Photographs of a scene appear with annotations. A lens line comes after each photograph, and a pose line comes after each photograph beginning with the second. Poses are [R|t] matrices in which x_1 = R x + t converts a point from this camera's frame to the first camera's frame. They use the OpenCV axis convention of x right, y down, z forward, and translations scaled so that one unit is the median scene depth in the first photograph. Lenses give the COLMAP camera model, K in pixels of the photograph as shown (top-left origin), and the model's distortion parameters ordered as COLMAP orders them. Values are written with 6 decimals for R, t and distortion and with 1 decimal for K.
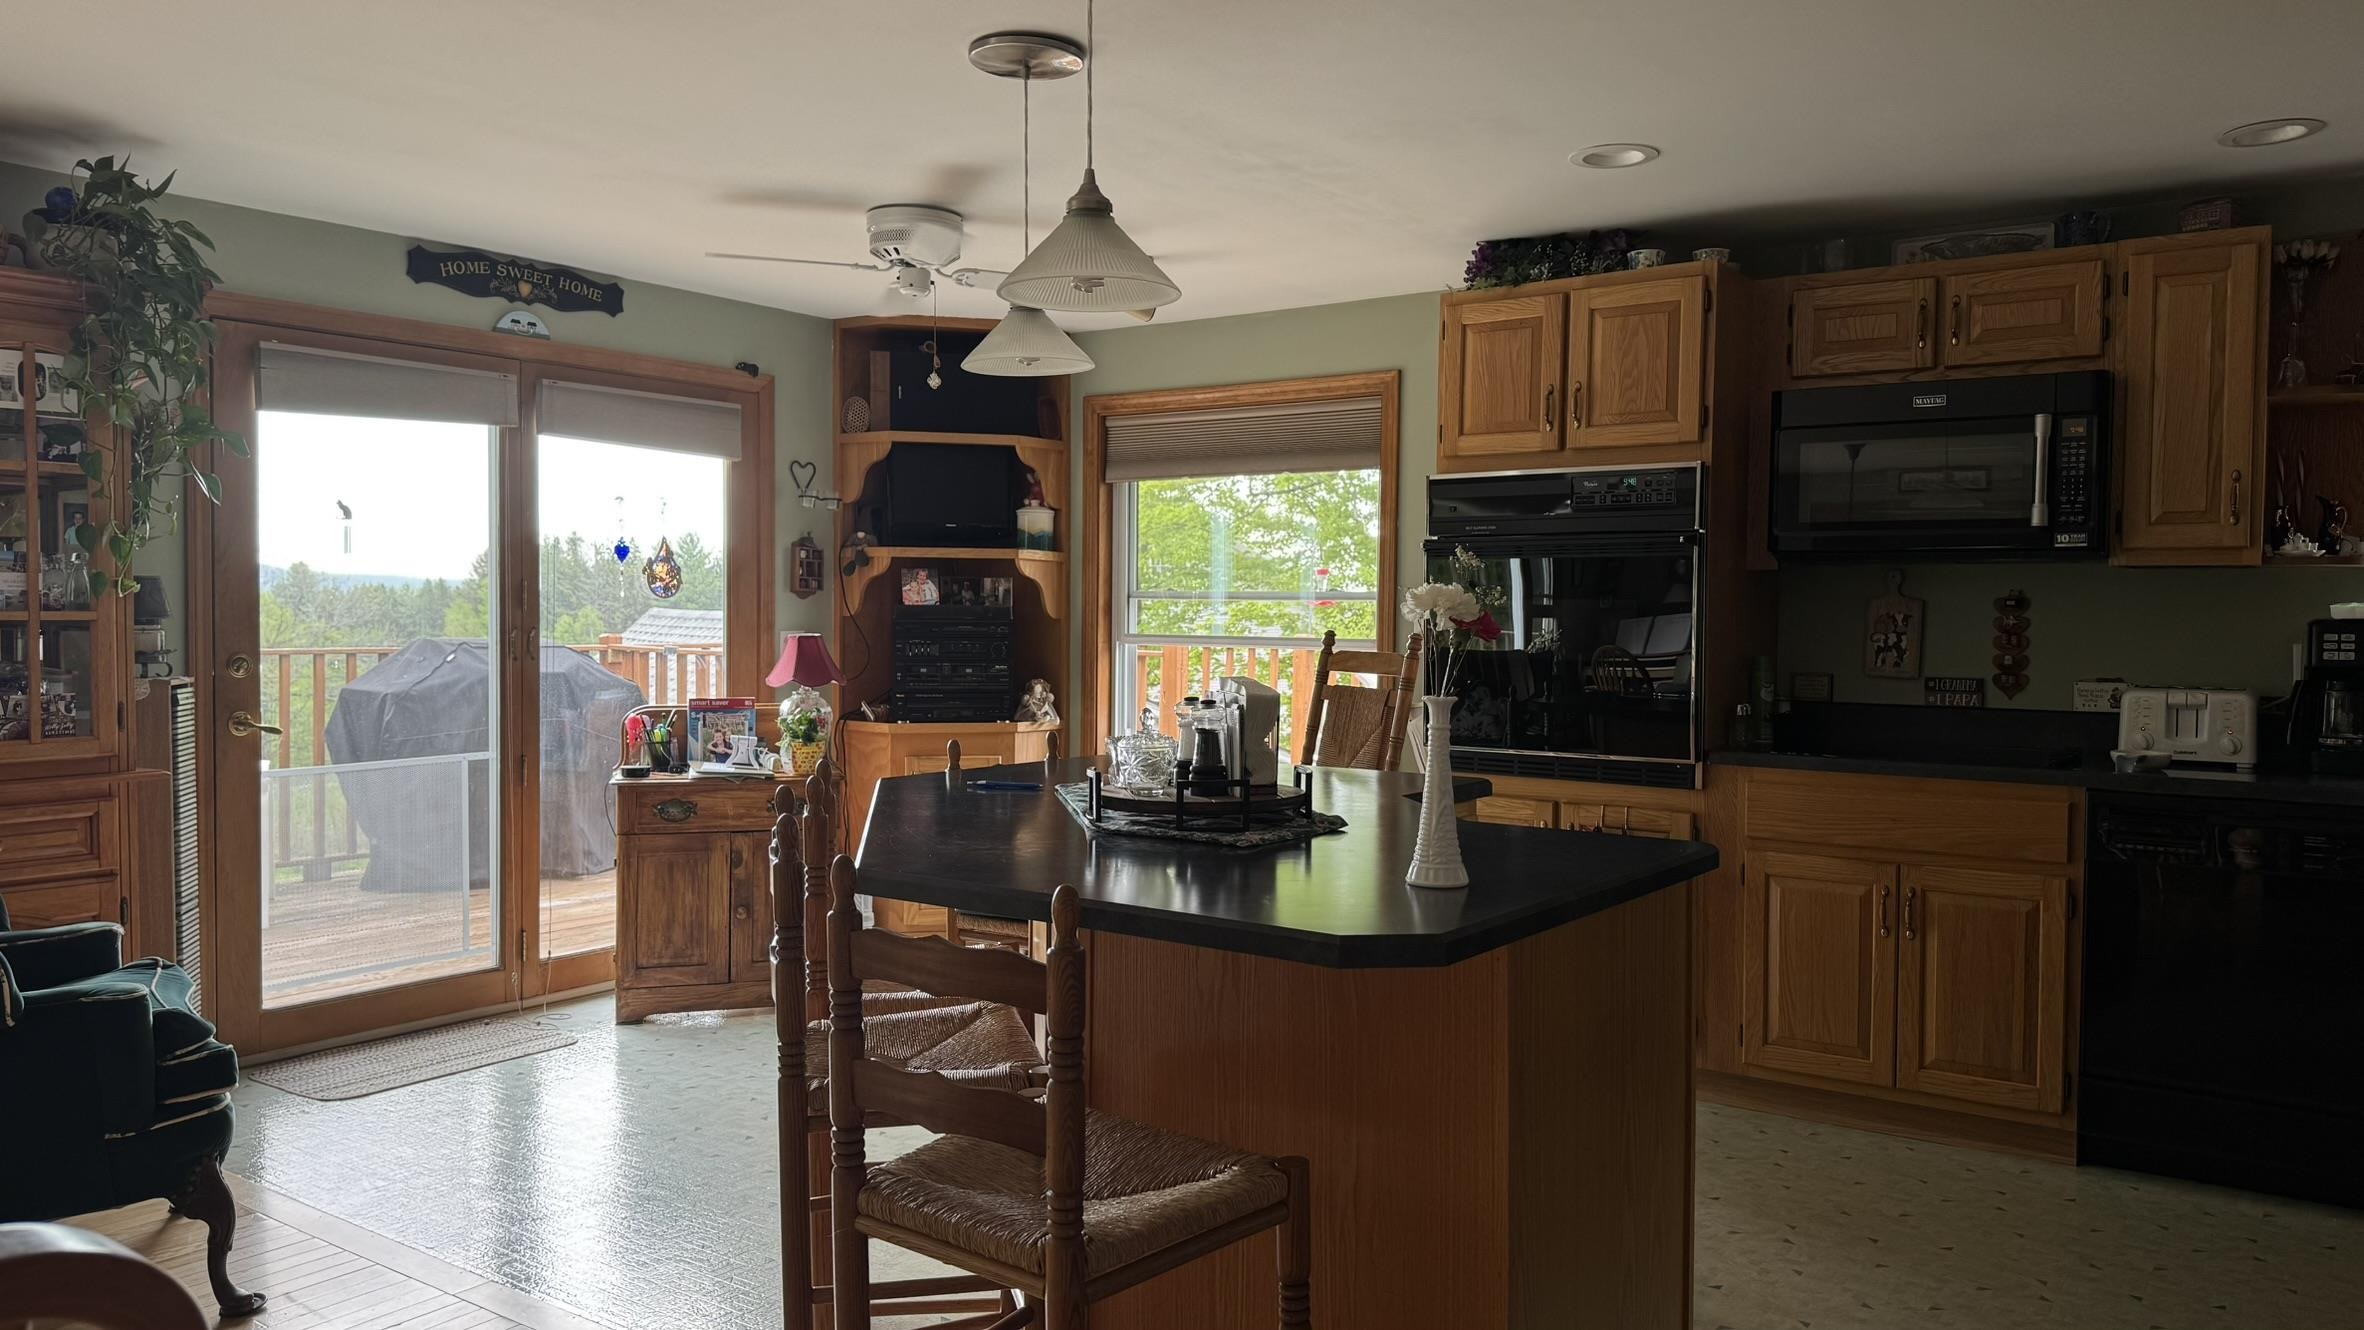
lens RADIAL K [[1676.3, 0, 1190.4], [0, 1676.3, 673.0], [0, 0, 1]] dist [0.007076, -0.002243]
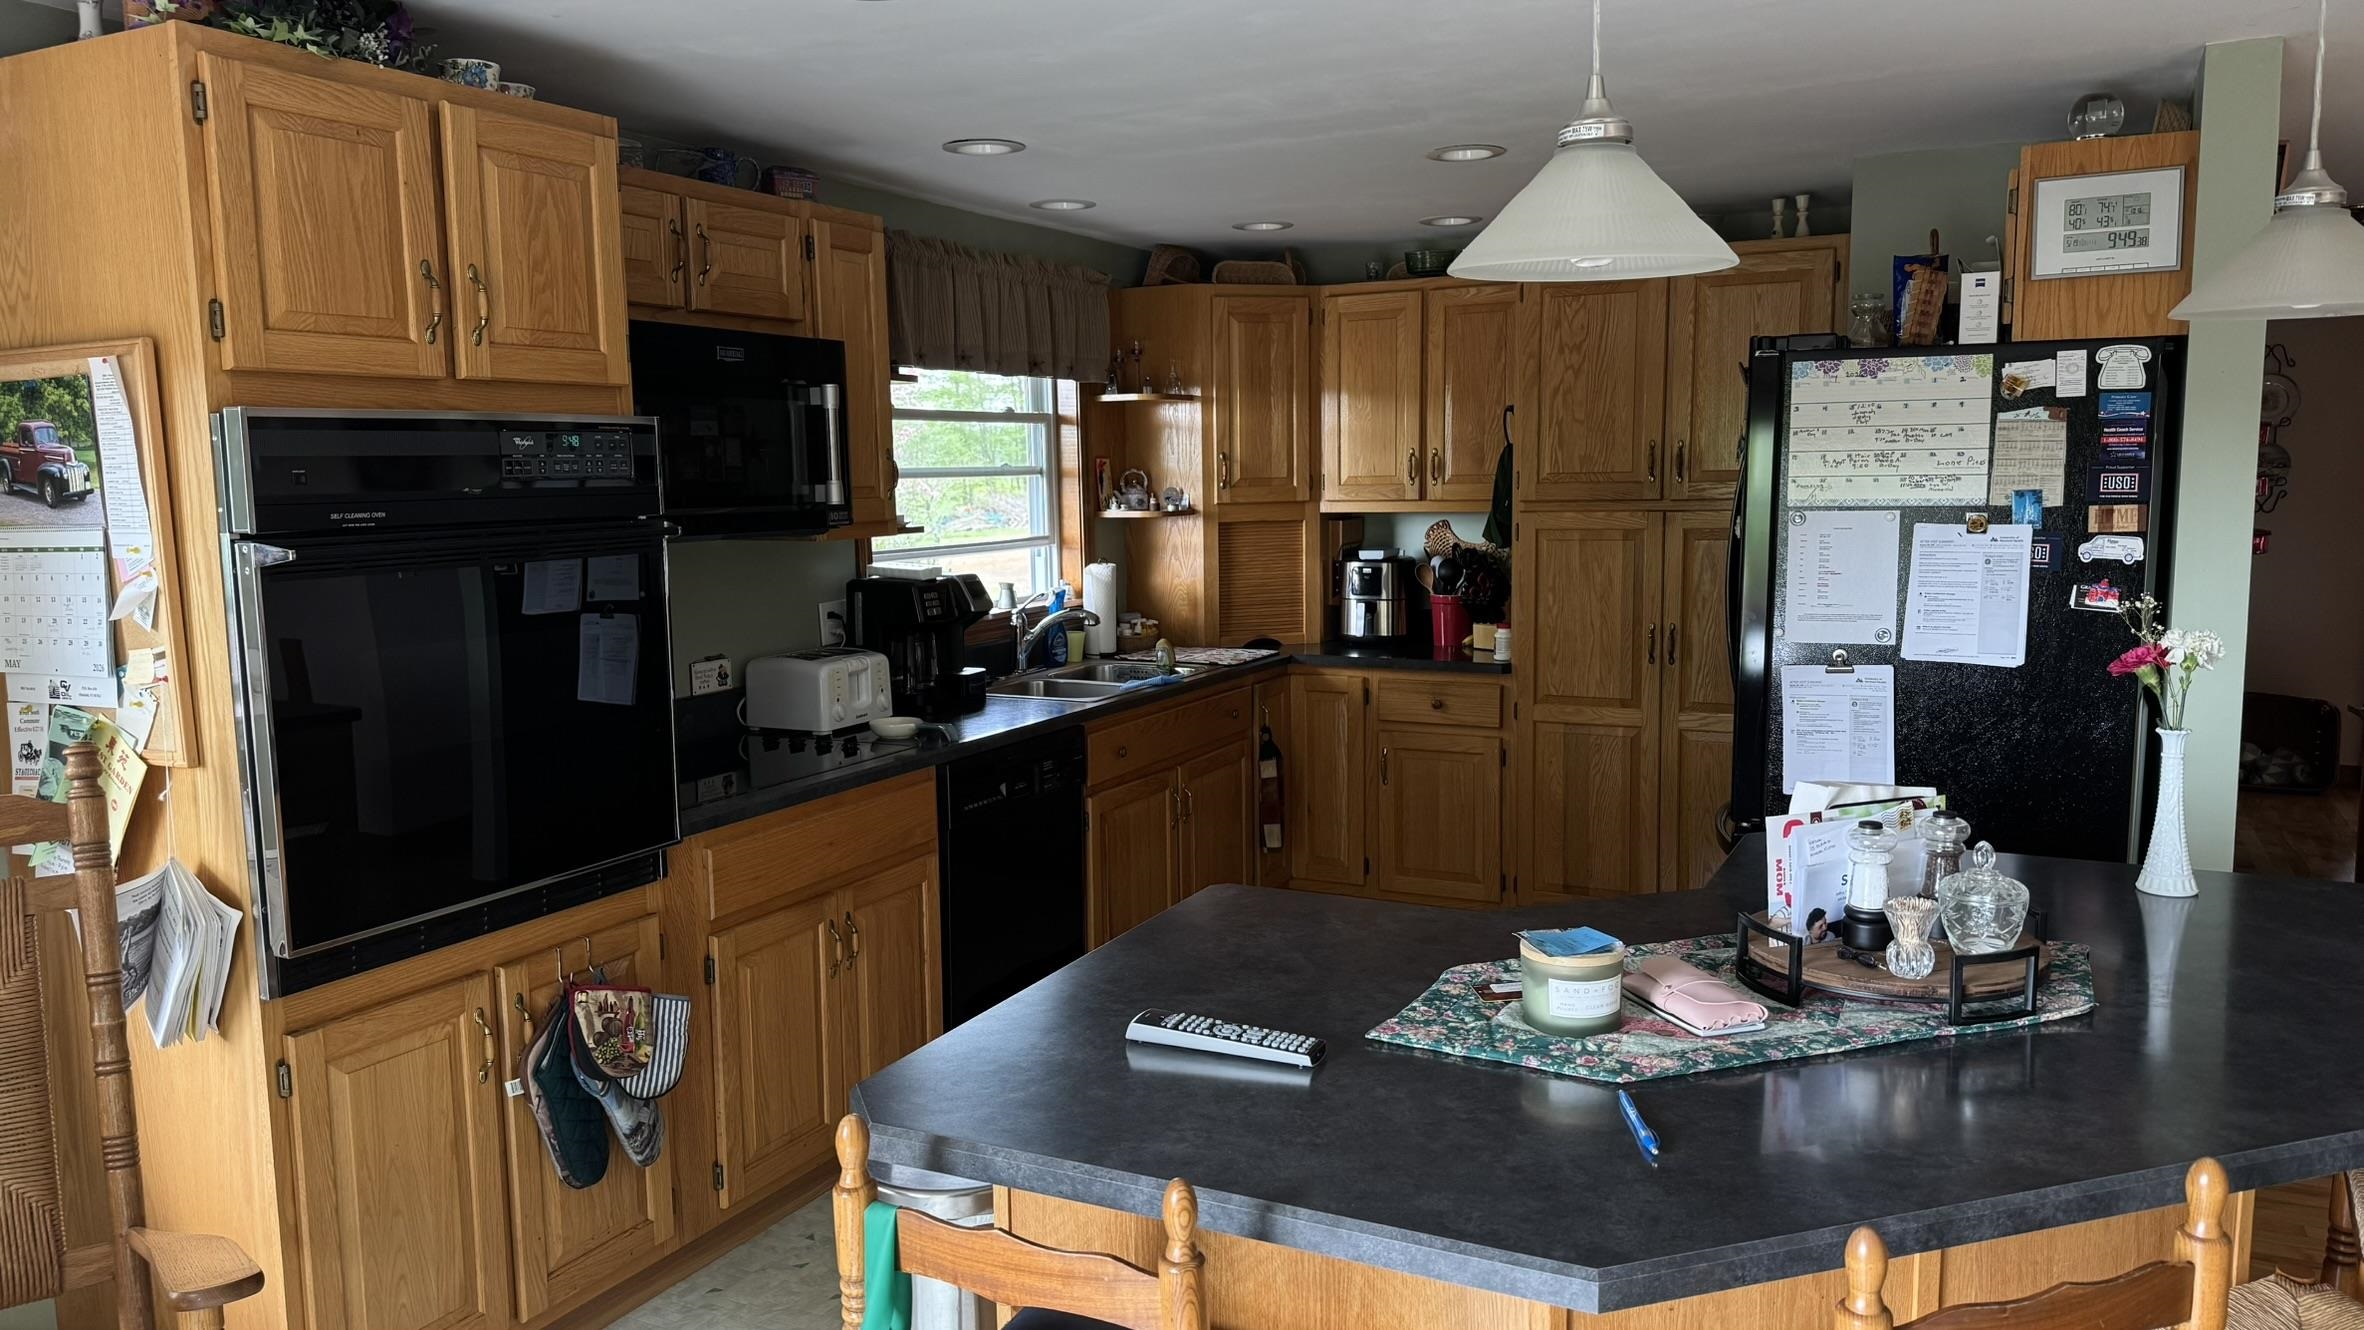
lens RADIAL K [[1676.3, 0, 1181.6], [0, 1676.3, 661.8], [0, 0, 1]] dist [0.007076, -0.002243]
pose [[-0.161518, -0.123224, 0.979146, -0.410366], [0.049457, 0.989917, 0.132738, -0.103567], [-0.985630, 0.069866, -0.153795, 0.869954]]
